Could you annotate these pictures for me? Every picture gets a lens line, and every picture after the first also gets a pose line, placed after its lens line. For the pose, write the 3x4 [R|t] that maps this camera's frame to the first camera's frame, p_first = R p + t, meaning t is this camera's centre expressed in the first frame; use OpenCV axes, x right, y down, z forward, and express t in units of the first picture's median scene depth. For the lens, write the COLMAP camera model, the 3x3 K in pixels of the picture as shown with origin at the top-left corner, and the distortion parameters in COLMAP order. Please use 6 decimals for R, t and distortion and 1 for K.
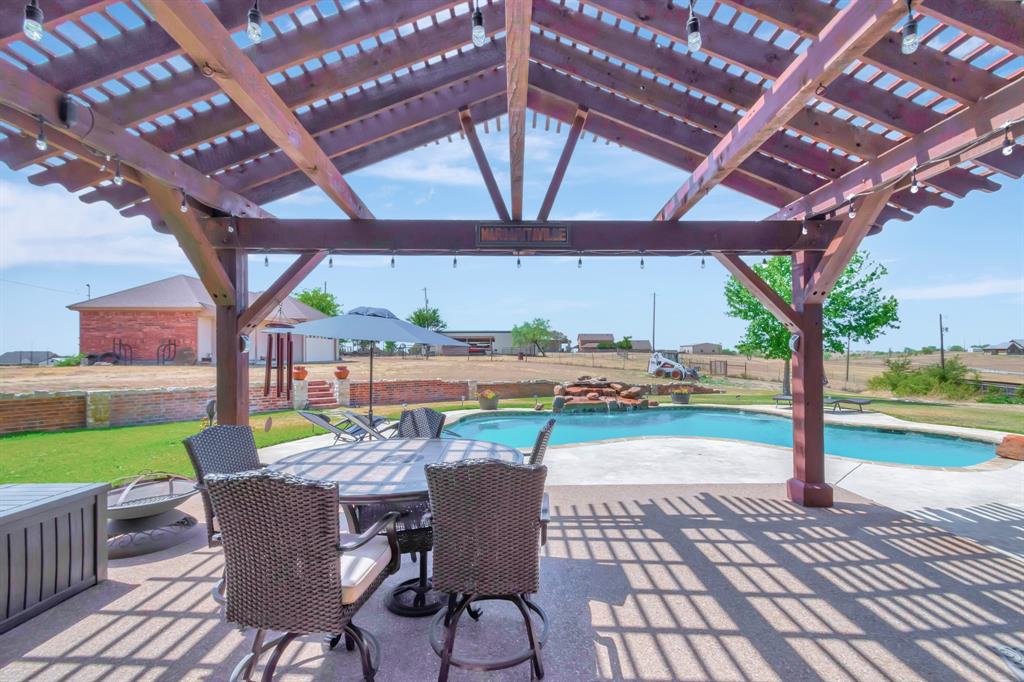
lens RADIAL K [[449.5, 0, 521.6], [0, 449.5, 356.1], [0, 0, 1]] dist [0.002217, 0.000237]
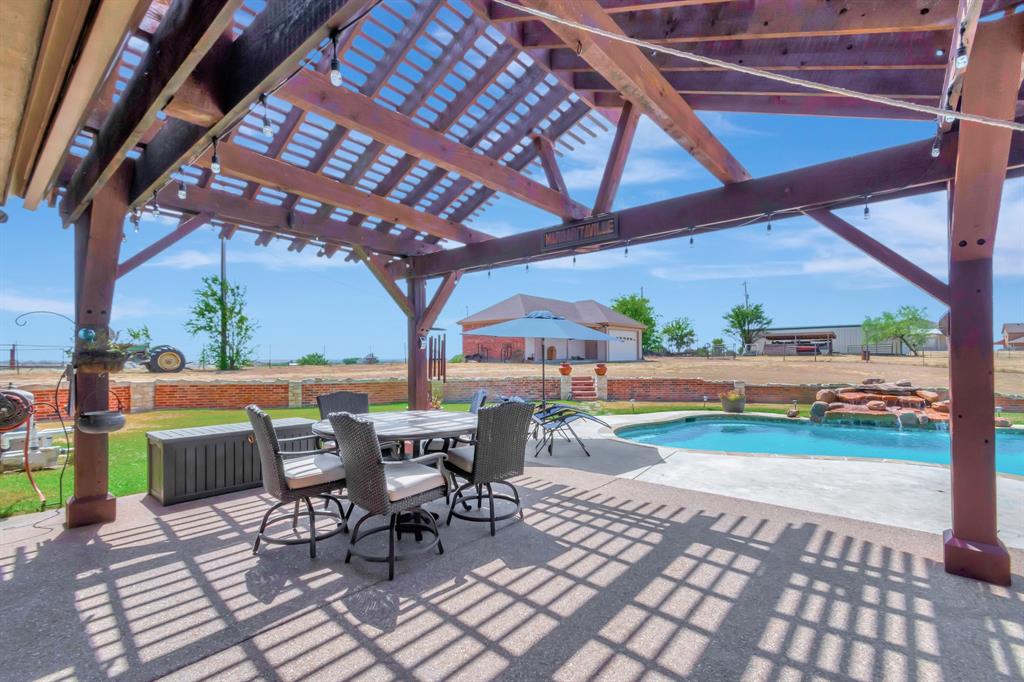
lens RADIAL K [[449.5, 0, 521.6], [0, 449.5, 356.1], [0, 0, 1]] dist [0.002217, 0.000237]
pose [[0.764243, -0.002600, -0.644923, 0.218362], [0.001496, 0.999996, -0.002258, 0.008033], [0.644926, 0.000761, 0.764244, 0.038677]]
